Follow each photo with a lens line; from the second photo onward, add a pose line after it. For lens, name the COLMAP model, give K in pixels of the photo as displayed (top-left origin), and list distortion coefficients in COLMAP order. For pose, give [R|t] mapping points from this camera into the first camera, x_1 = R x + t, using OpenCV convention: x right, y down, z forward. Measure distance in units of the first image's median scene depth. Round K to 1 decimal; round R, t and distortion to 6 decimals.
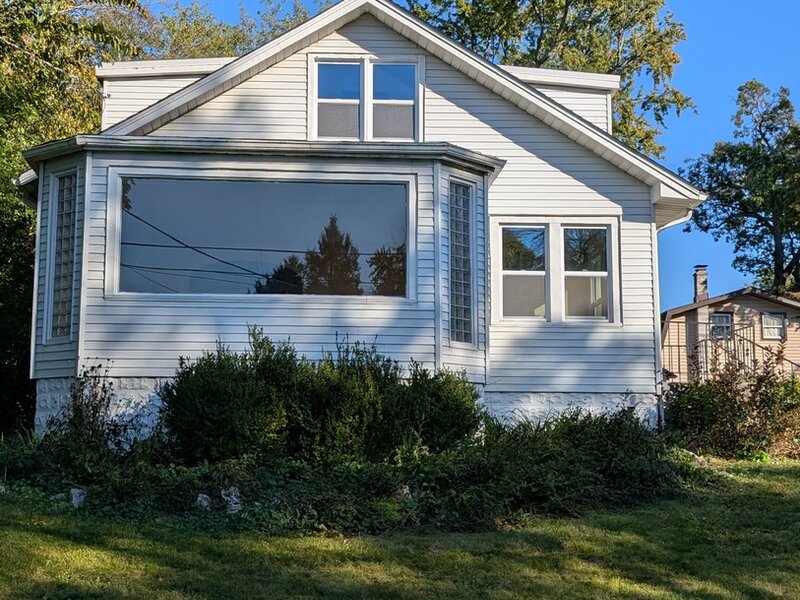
lens RADIAL K [[770.1, 0, 399.7], [0, 770.1, 301.5], [0, 0, 1]] dist [0.041770, 0.000000]
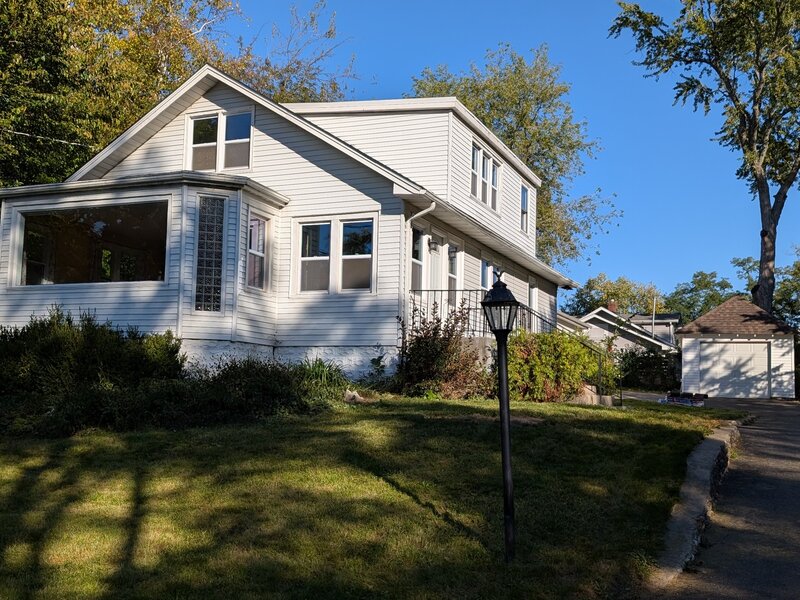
lens RADIAL K [[567.4, 0, 401.5], [0, 567.4, 301.4], [0, 0, 1]] dist [0.032595, -0.040780]
pose [[0.953469, -0.030031, -0.299992, 0.606750], [0.040269, 0.998796, 0.028002, 0.016733], [0.298790, -0.038779, 0.953531, 0.091562]]
